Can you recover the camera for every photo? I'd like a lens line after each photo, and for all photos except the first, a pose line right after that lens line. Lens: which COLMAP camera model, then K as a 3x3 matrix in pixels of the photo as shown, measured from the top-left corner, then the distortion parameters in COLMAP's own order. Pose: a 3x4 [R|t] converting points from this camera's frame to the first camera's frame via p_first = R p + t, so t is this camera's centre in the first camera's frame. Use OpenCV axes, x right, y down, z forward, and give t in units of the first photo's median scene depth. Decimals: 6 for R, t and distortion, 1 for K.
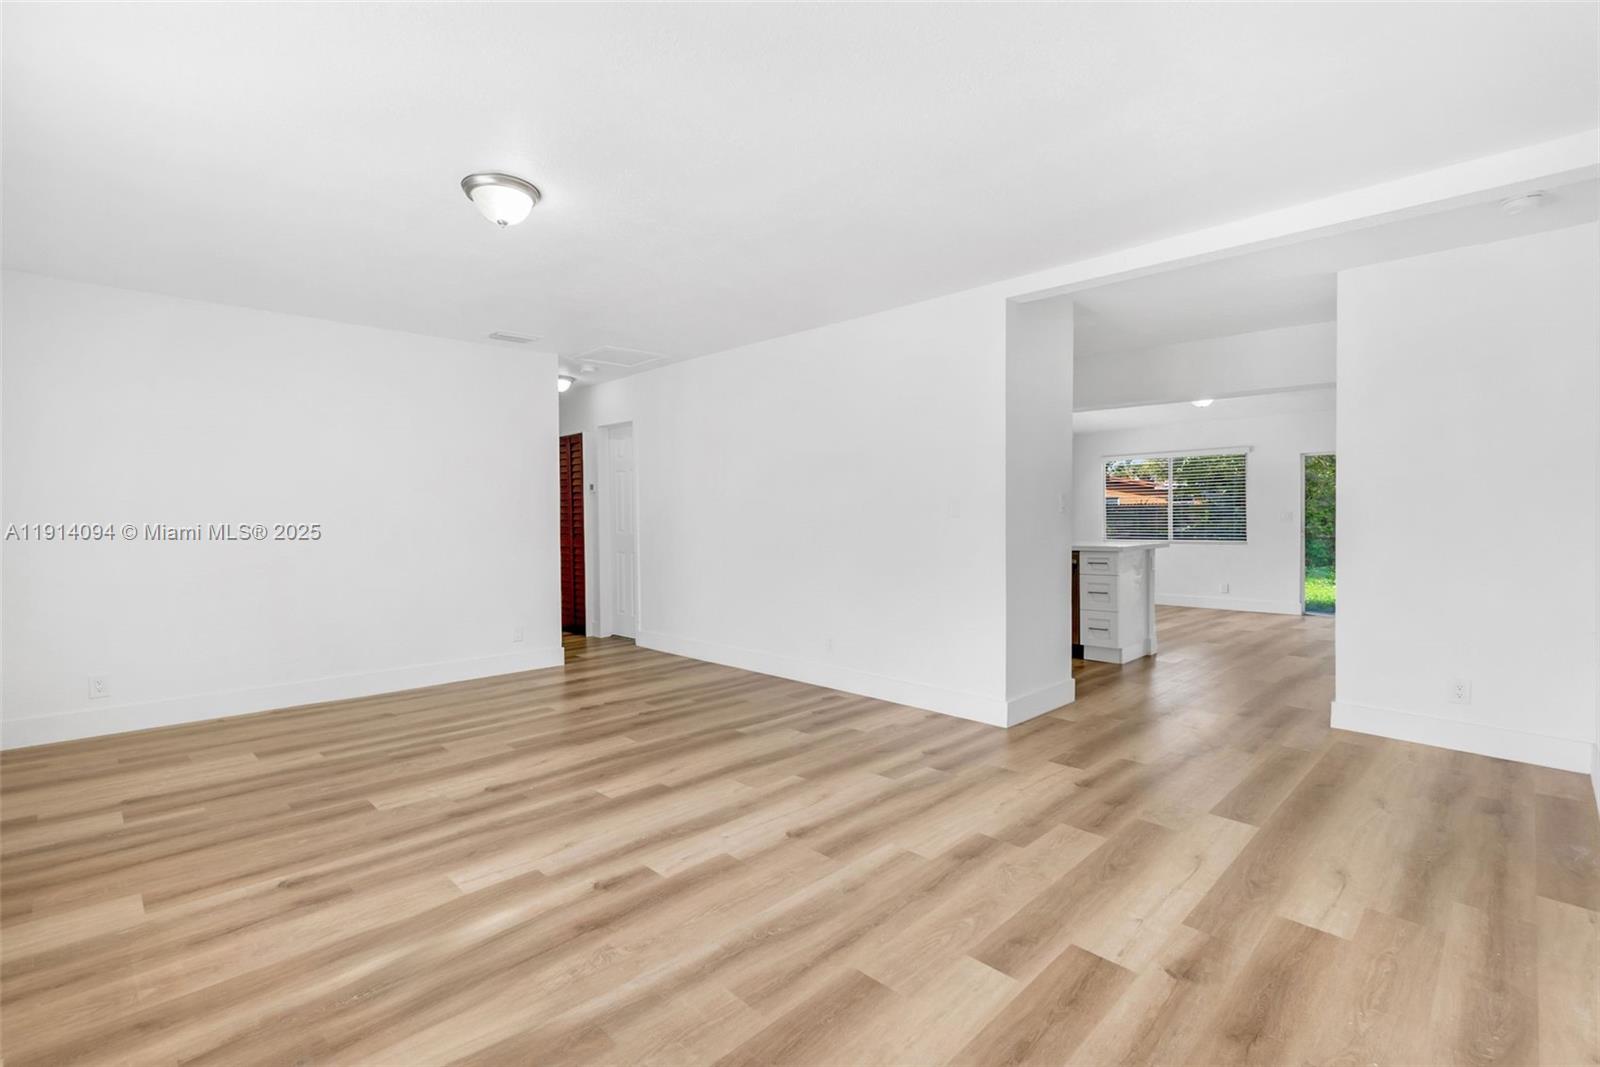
lens RADIAL K [[710.3, 0, 799.7], [0, 710.3, 525.3], [0, 0, 1]] dist [0.004665, 0.000218]
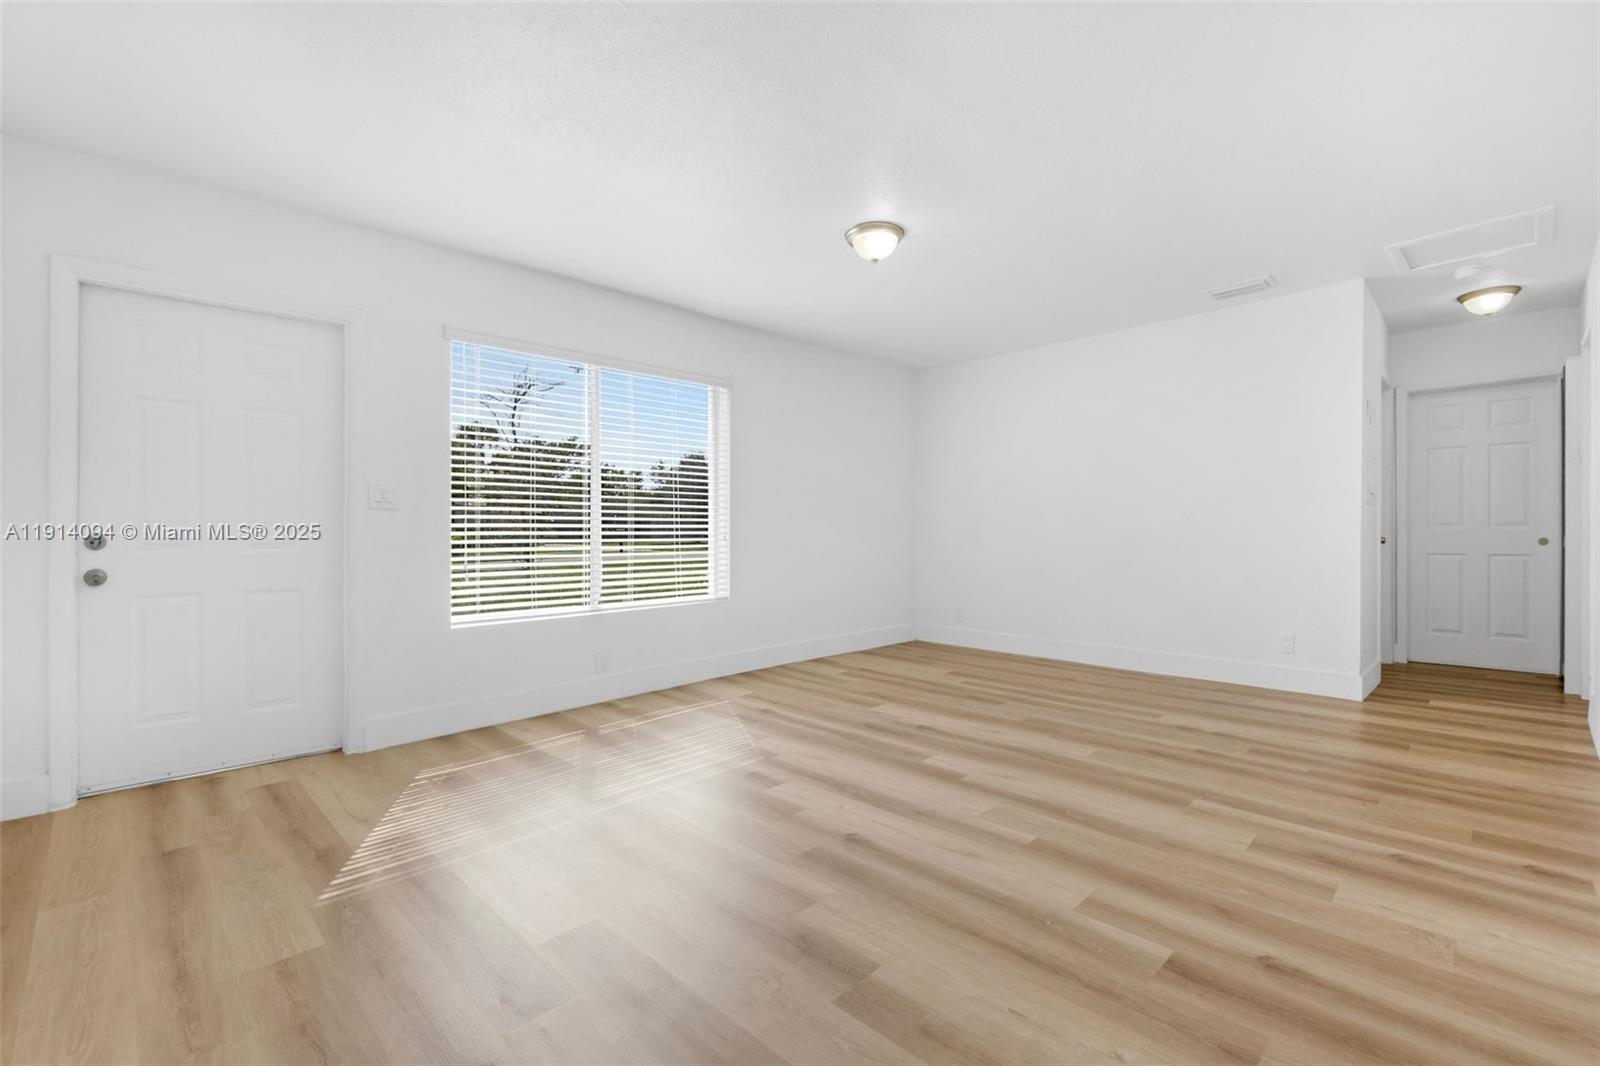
lens RADIAL K [[710.3, 0, 799.8], [0, 710.3, 533.2], [0, 0, 1]] dist [0.004665, 0.000218]
pose [[0.004400, 0.010210, -0.999938, 0.671695], [-0.005341, 0.999934, 0.010187, 0.032340], [0.999976, 0.005296, 0.004454, 0.705203]]
